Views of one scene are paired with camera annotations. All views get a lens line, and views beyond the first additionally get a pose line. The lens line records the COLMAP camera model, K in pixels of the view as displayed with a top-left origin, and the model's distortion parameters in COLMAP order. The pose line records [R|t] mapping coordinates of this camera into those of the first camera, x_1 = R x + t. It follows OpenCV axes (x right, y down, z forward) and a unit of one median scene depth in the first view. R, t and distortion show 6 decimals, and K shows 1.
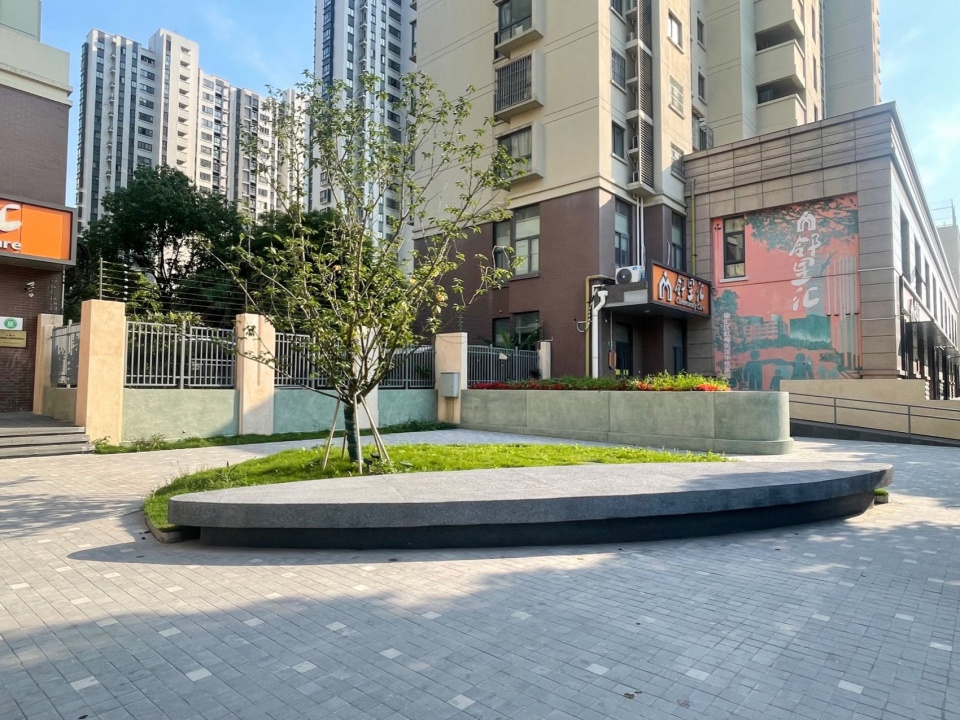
lens RADIAL K [[579.1, 0, 480.0], [0, 579.1, 360.0], [0, 0, 1]] dist [0.020843, -0.037937]
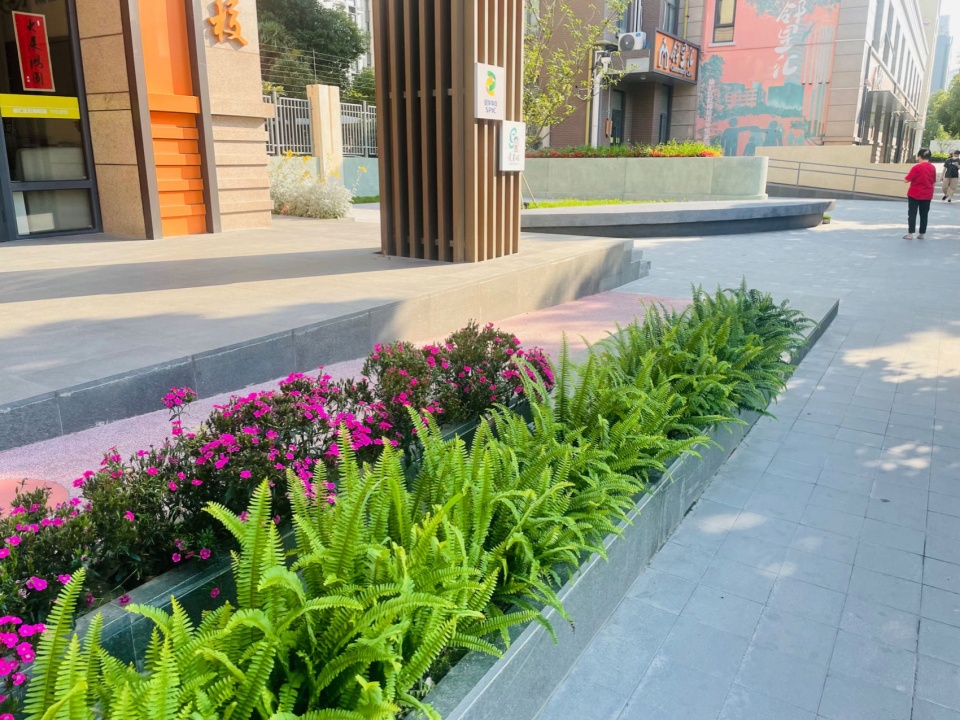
lens RADIAL K [[727.9, 0, 480.0], [0, 727.9, 360.0], [0, 0, 1]] dist [0.056036, -0.076822]
pose [[0.986331, -0.049585, 0.157137, -0.227301], [-0.001638, 0.950650, 0.310262, -0.011761], [-0.164767, -0.306278, 0.937574, -0.331819]]
